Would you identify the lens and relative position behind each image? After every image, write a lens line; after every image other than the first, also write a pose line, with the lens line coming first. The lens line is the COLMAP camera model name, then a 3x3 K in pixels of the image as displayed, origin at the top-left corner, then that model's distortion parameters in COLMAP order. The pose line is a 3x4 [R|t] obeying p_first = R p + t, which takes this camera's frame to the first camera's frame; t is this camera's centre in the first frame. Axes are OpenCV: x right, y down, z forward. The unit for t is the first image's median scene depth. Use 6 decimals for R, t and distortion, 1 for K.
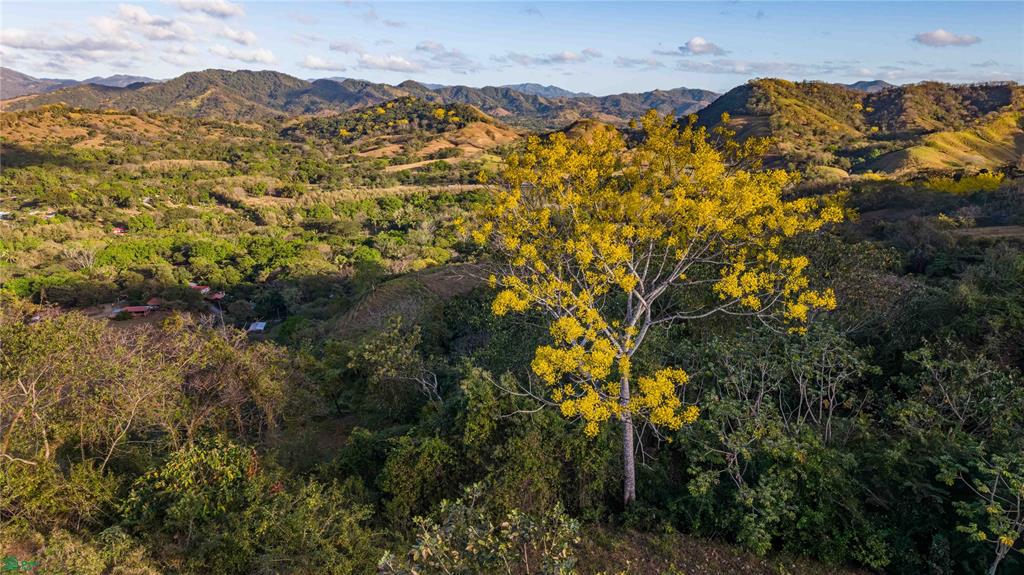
lens RADIAL K [[683.1, 0, 514.5], [0, 683.1, 288.5], [0, 0, 1]] dist [0.032405, -0.033741]
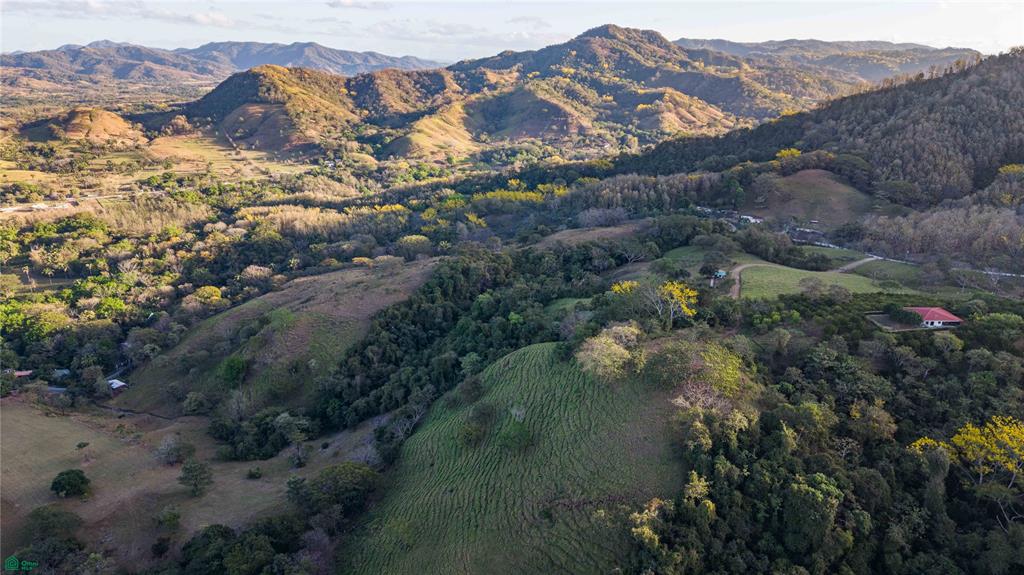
lens RADIAL K [[683.1, 0, 514.9], [0, 683.1, 292.0], [0, 0, 1]] dist [0.032405, -0.033741]
pose [[0.725651, -0.212914, 0.654292, -0.155381], [0.166409, 0.976996, 0.133367, -0.036317], [-0.667636, 0.012102, 0.744389, -0.090467]]
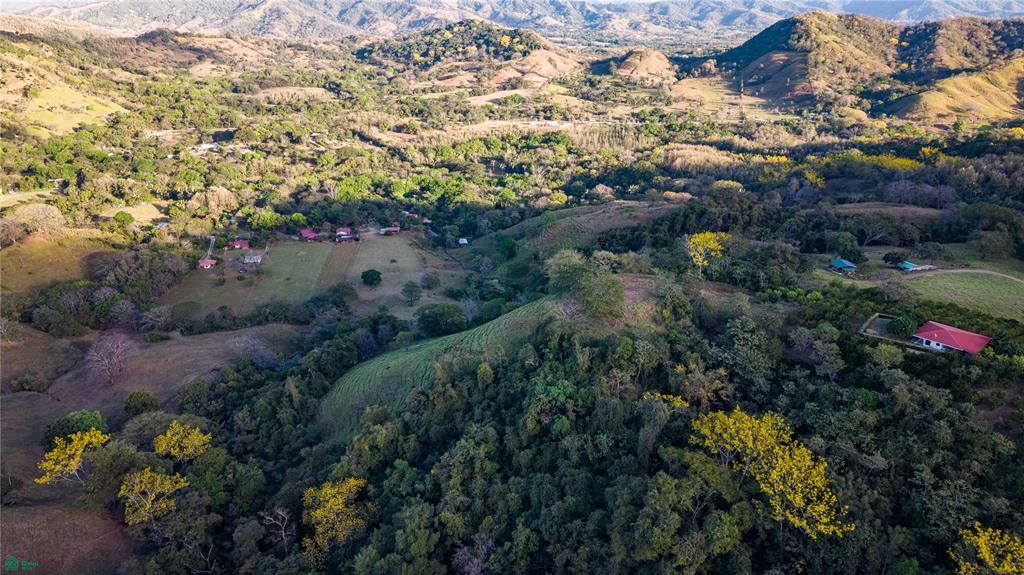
lens RADIAL K [[683.1, 0, 517.4], [0, 683.1, 292.9], [0, 0, 1]] dist [0.032405, -0.033741]
pose [[0.998726, 0.025939, -0.043277, -0.039798], [-0.019565, 0.989714, 0.141714, -0.015063], [0.046508, -0.140687, 0.988961, -0.173550]]
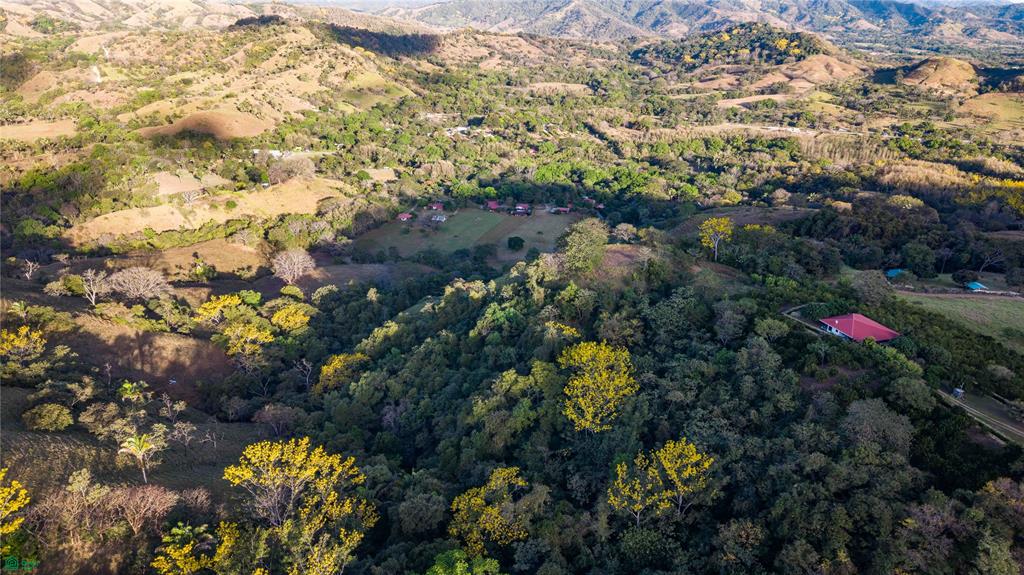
lens RADIAL K [[683.1, 0, 519.5], [0, 683.1, 298.5], [0, 0, 1]] dist [0.032405, -0.033741]
pose [[0.894490, 0.185449, -0.406812, 0.038756], [-0.123784, 0.977071, 0.173231, -0.010120], [0.429610, -0.104597, 0.896936, -0.191769]]
